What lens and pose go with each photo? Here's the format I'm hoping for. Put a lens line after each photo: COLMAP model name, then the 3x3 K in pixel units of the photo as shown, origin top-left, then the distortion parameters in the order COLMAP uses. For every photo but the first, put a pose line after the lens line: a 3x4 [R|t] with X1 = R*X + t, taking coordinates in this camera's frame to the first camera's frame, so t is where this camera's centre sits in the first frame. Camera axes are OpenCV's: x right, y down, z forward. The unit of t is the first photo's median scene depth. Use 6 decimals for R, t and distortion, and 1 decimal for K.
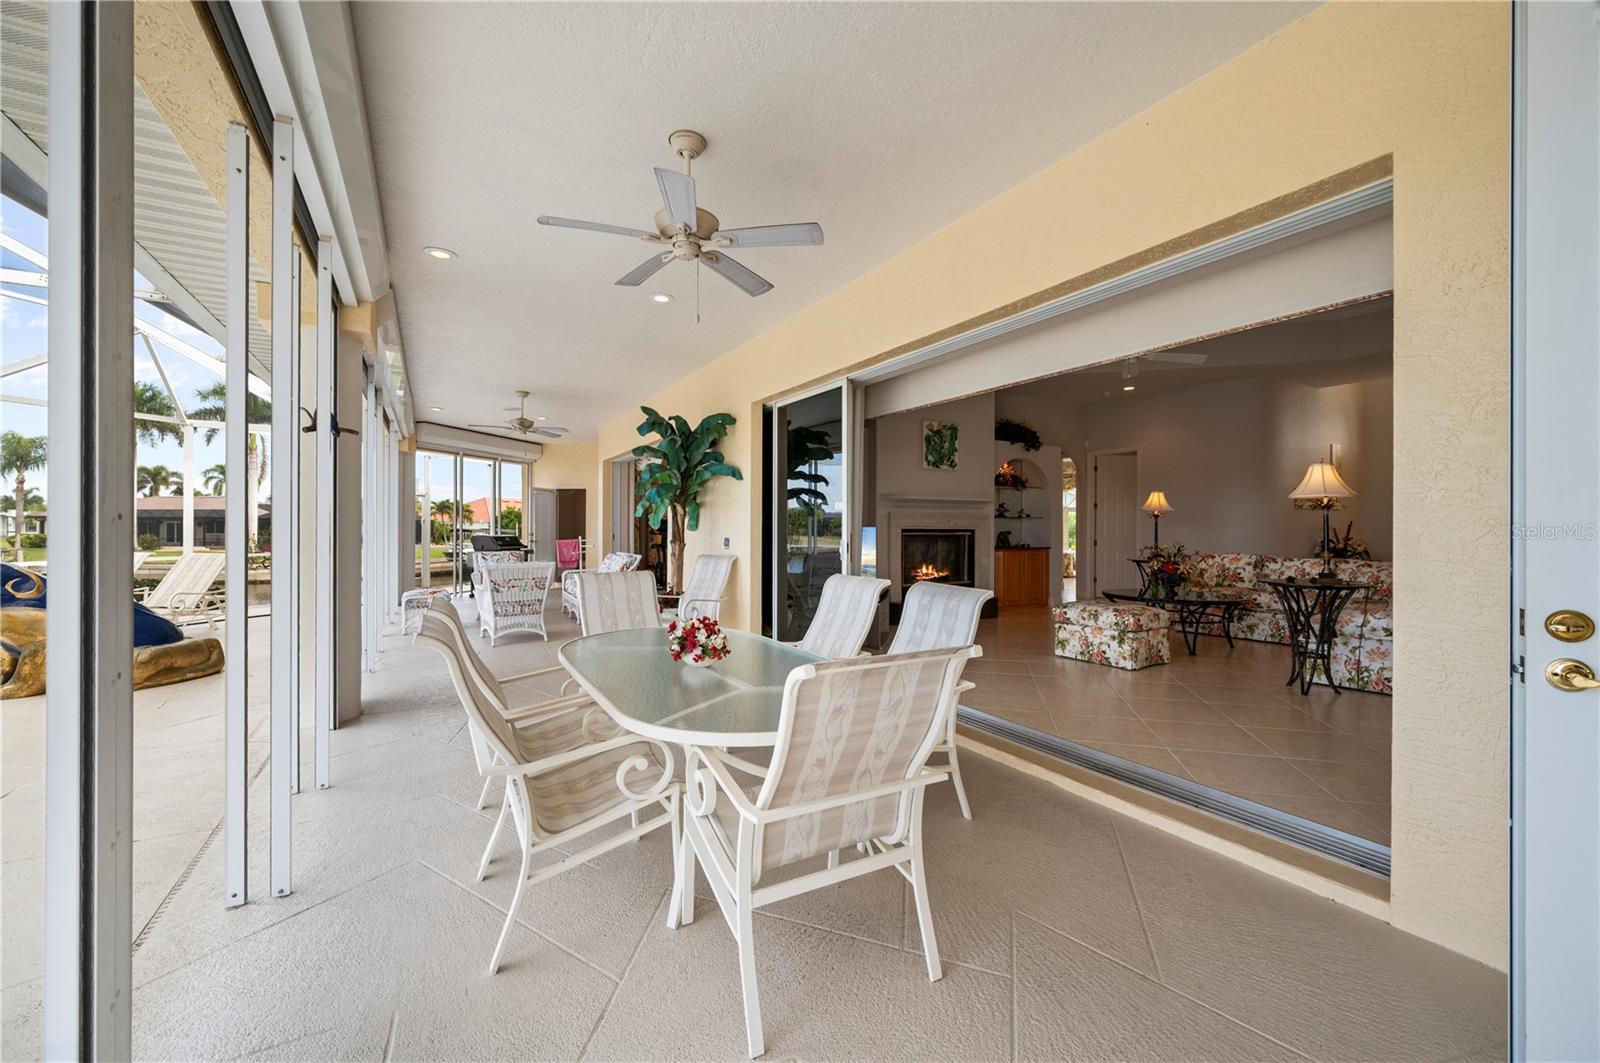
lens RADIAL K [[630.5, 0, 798.6], [0, 630.5, 527.7], [0, 0, 1]] dist [0.000773, 0.000089]
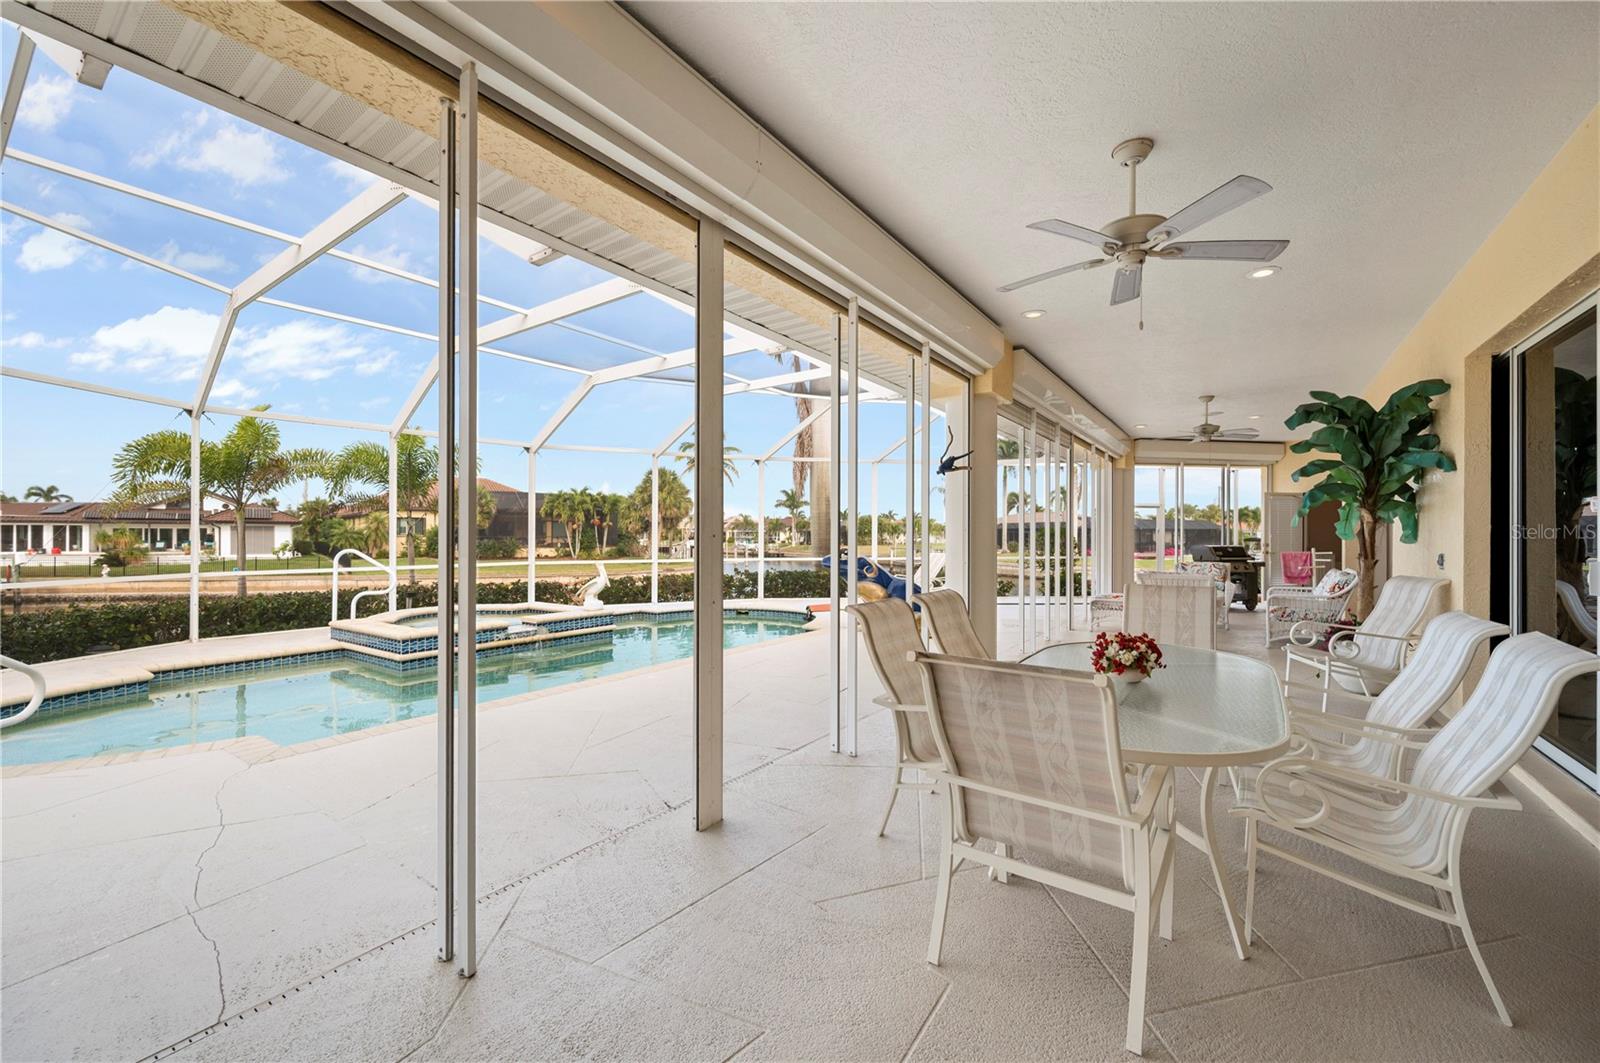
lens RADIAL K [[625.3, 0, 800.0], [0, 625.3, 531.5], [0, 0, 1]] dist [-0.000098, 0.000009]
pose [[0.416057, -0.006736, -0.909314, 0.231161], [-0.000607, 0.999970, -0.007685, -0.003164], [0.909338, 0.003750, 0.416041, 0.056384]]
